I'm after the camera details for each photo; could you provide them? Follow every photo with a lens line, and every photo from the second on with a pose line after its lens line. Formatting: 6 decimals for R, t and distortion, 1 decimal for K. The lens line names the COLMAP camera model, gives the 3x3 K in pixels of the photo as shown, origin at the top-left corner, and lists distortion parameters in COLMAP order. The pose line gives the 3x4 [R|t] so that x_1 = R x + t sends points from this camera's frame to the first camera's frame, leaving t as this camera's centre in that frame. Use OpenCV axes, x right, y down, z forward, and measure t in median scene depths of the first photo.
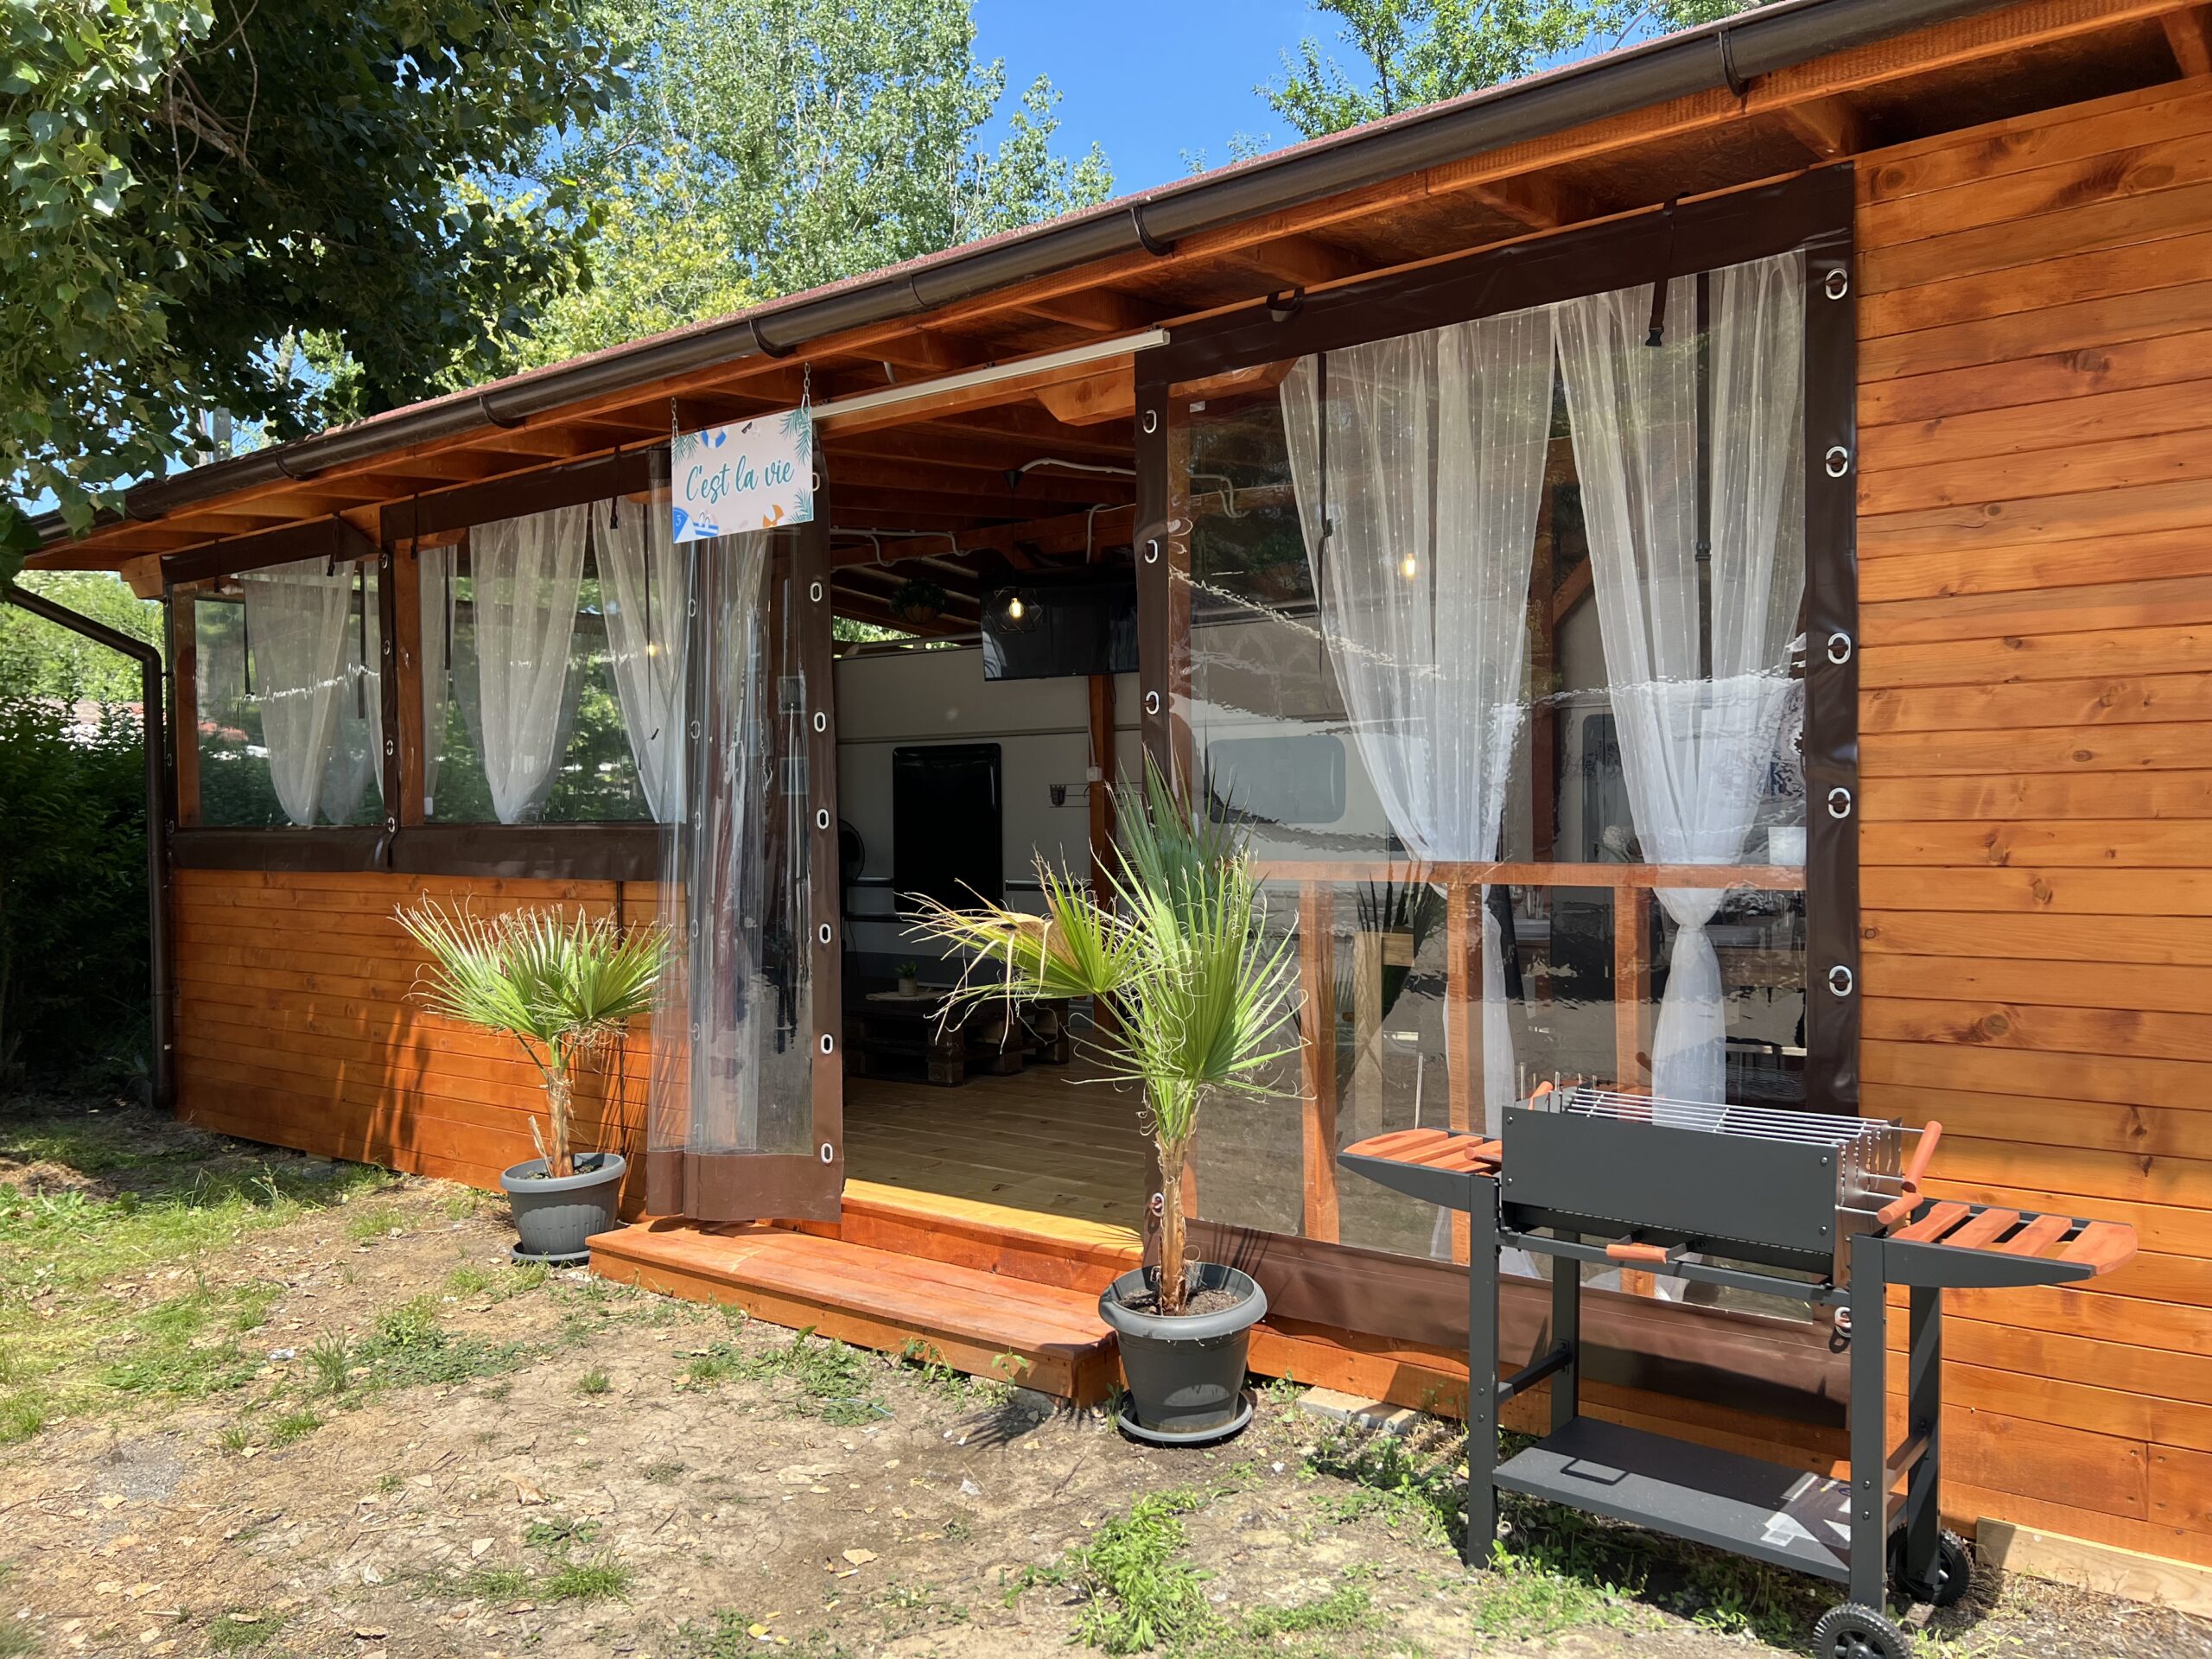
lens RADIAL K [[1681.1, 0, 1138.6], [0, 1681.1, 826.5], [0, 0, 1]] dist [0.071029, -0.089197]
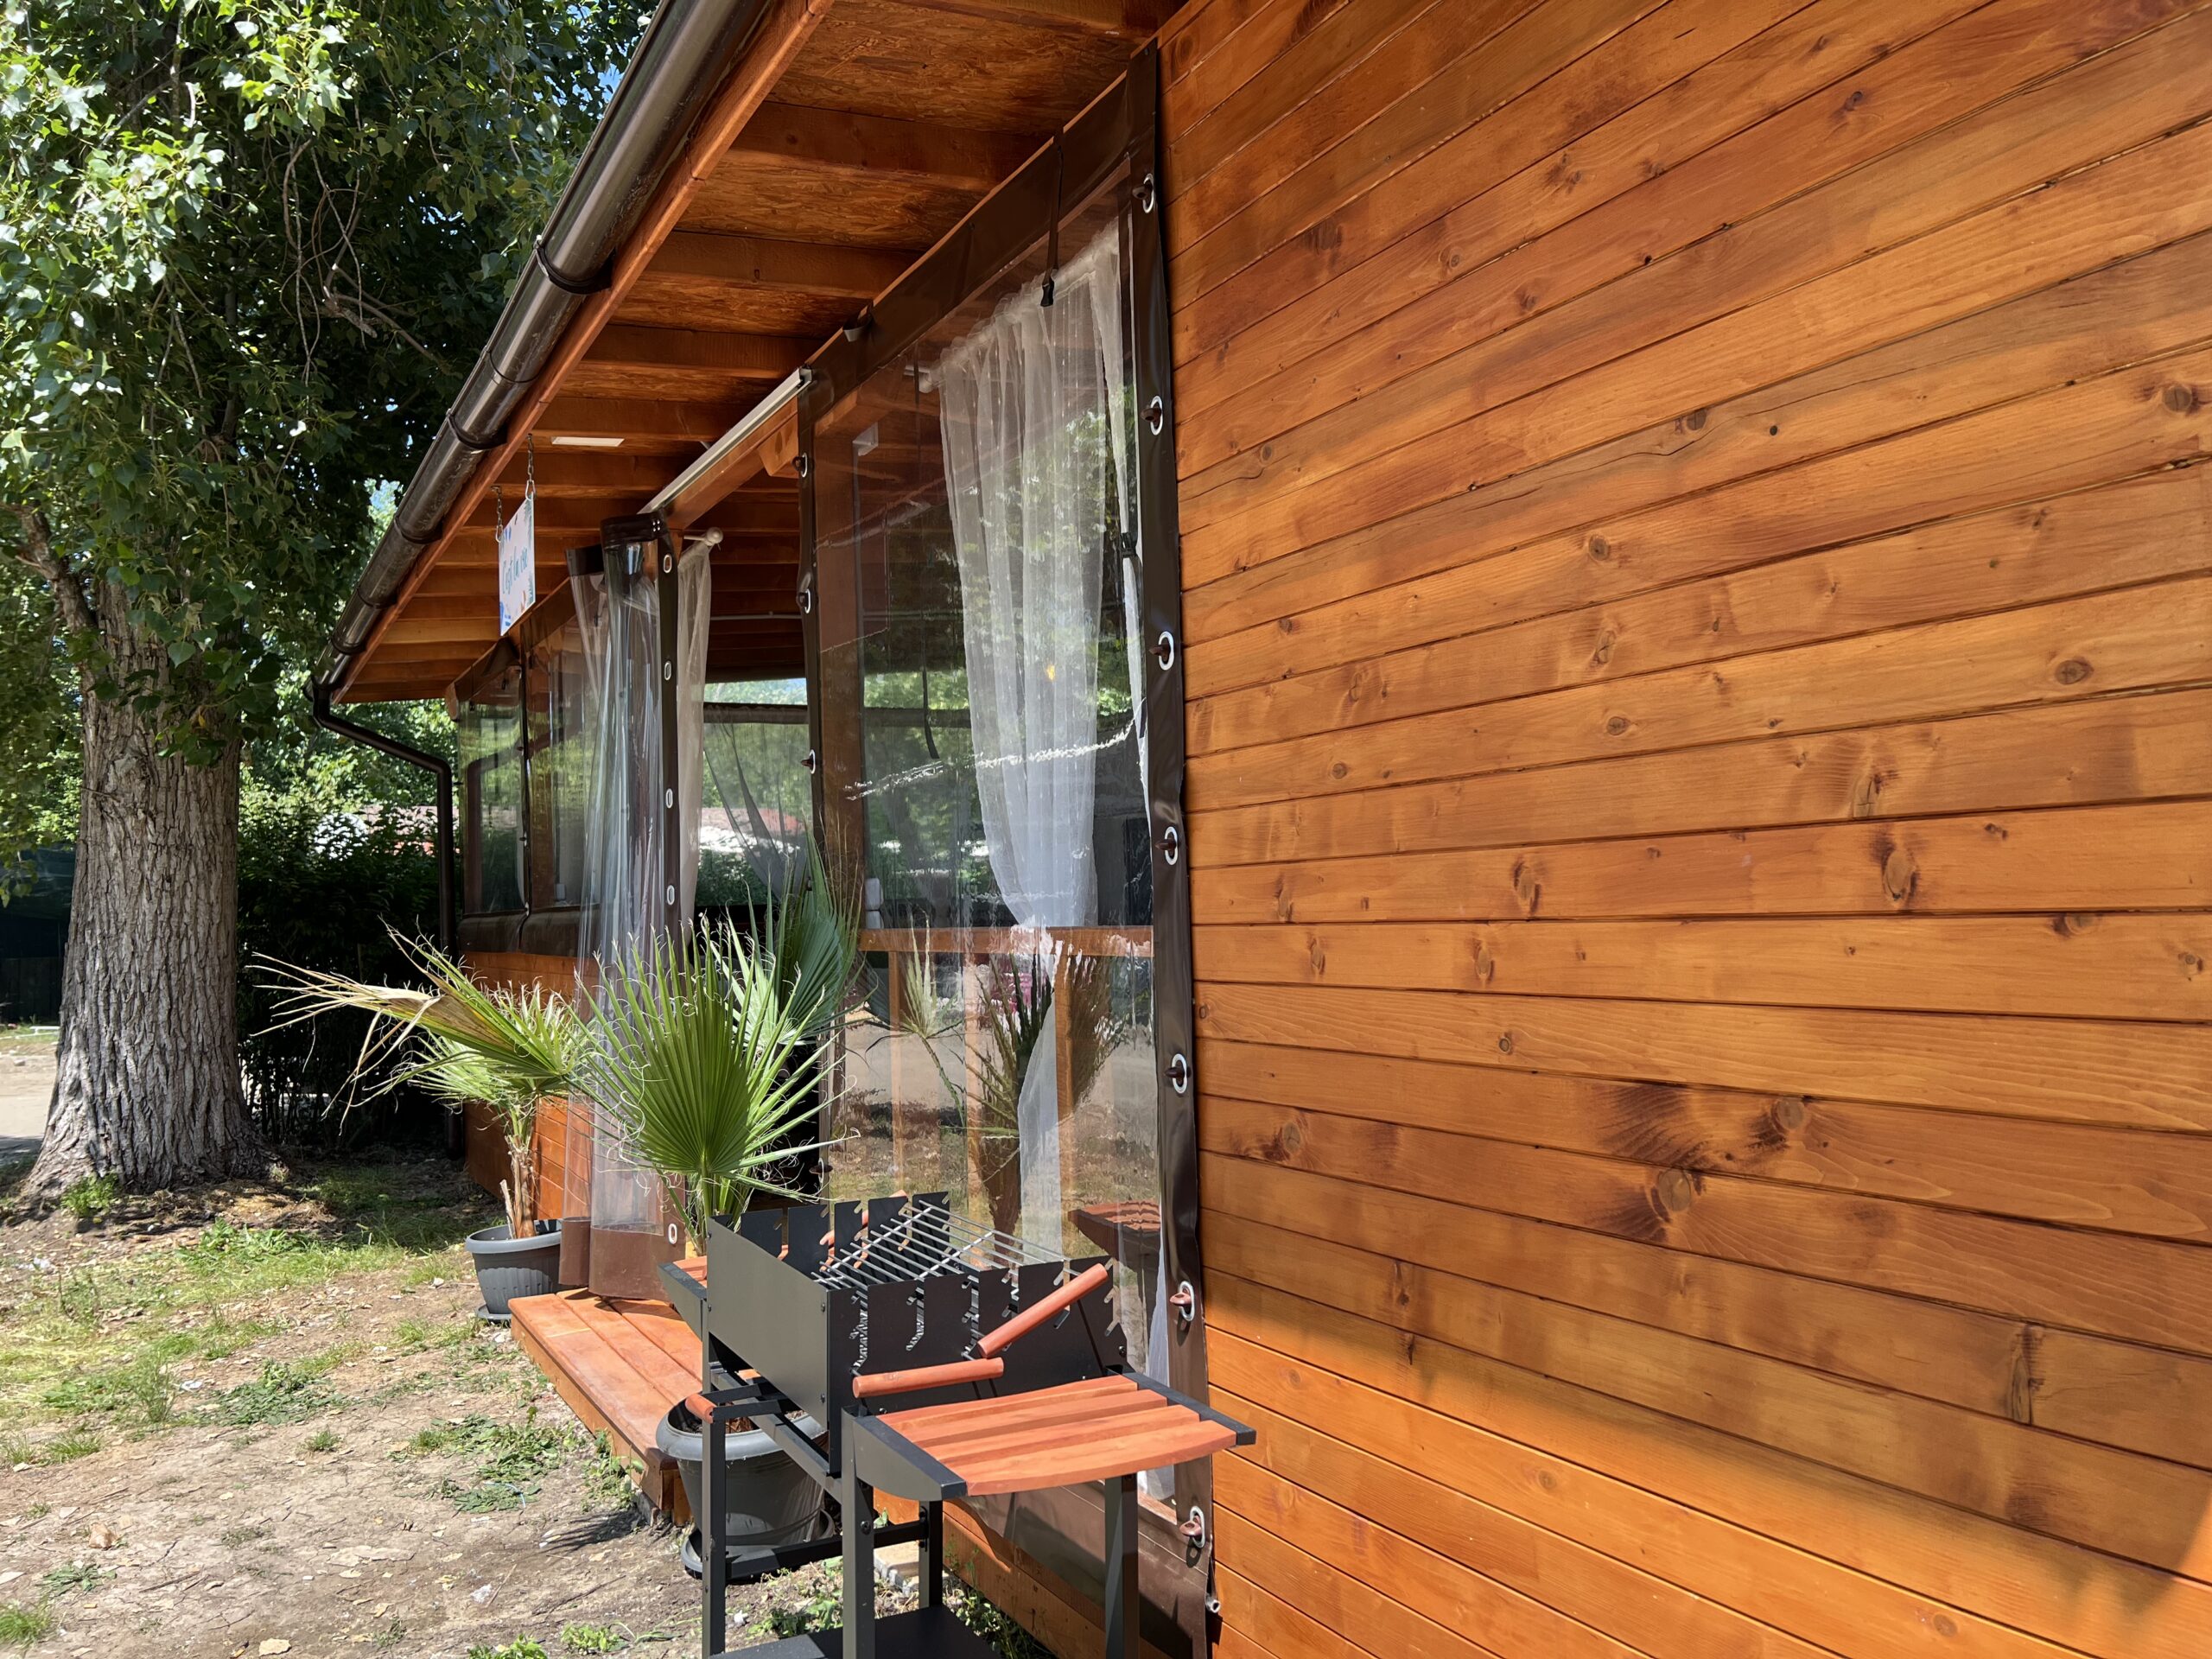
lens RADIAL K [[1681.1, 0, 1138.6], [0, 1681.1, 826.5], [0, 0, 1]] dist [0.071029, -0.089197]
pose [[0.911381, -0.045044, -0.409091, 0.749095], [0.029230, 0.998567, -0.044829, 0.011957], [0.410524, 0.028899, 0.911392, 0.298693]]
